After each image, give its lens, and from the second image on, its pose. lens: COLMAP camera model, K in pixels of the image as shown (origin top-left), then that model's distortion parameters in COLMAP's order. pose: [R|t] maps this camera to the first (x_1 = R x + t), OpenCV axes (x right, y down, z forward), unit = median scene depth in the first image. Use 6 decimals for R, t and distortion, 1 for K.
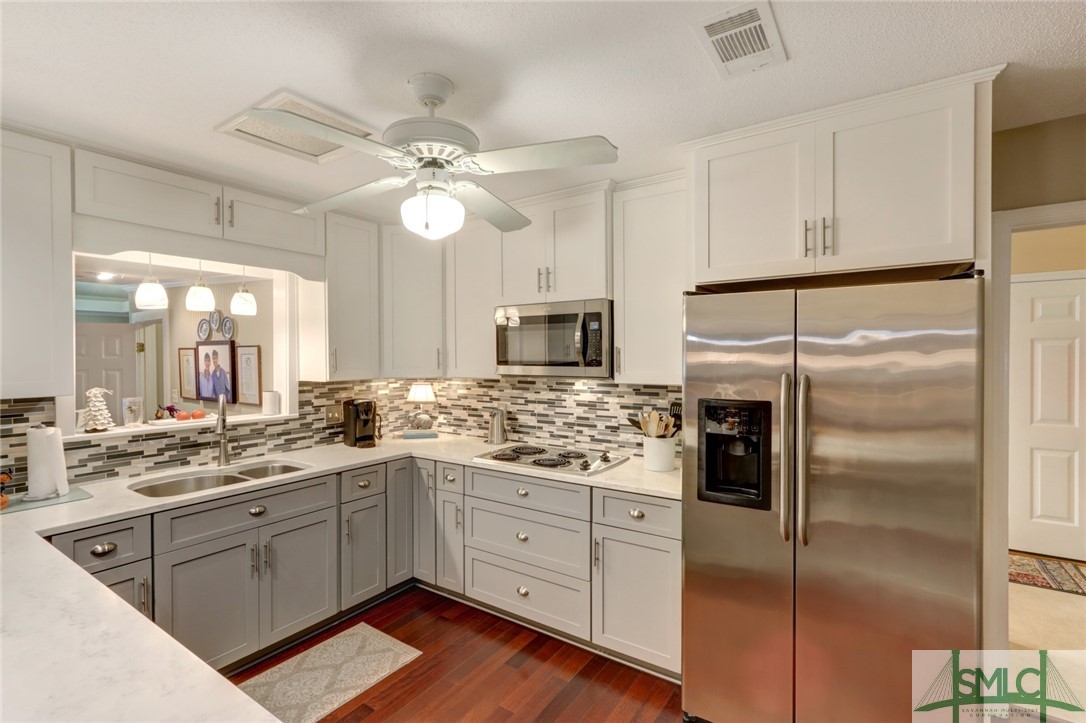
lens RADIAL K [[506.9, 0, 545.4], [0, 506.9, 364.9], [0, 0, 1]] dist [-0.001315, 0.004875]
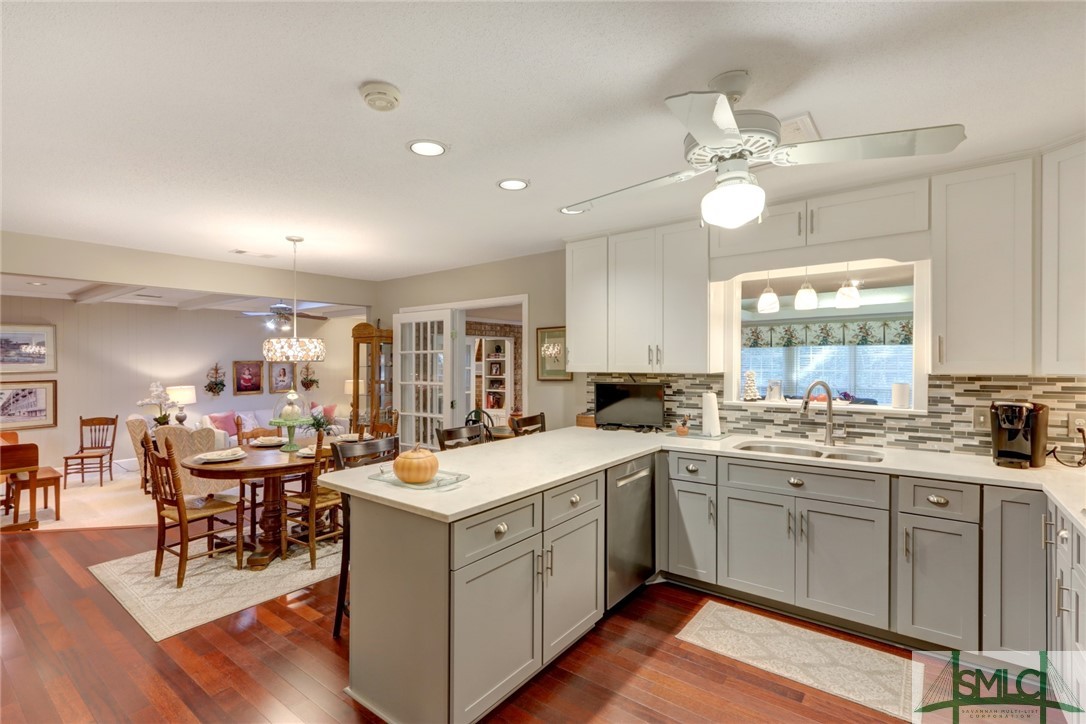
lens RADIAL K [[506.9, 0, 526.7], [0, 506.9, 362.6], [0, 0, 1]] dist [-0.001315, 0.004875]
pose [[-0.078879, 0.006990, -0.996860, 0.492321], [-0.012250, 0.999893, 0.007981, 0.014329], [0.996809, 0.012841, -0.078785, 0.389284]]
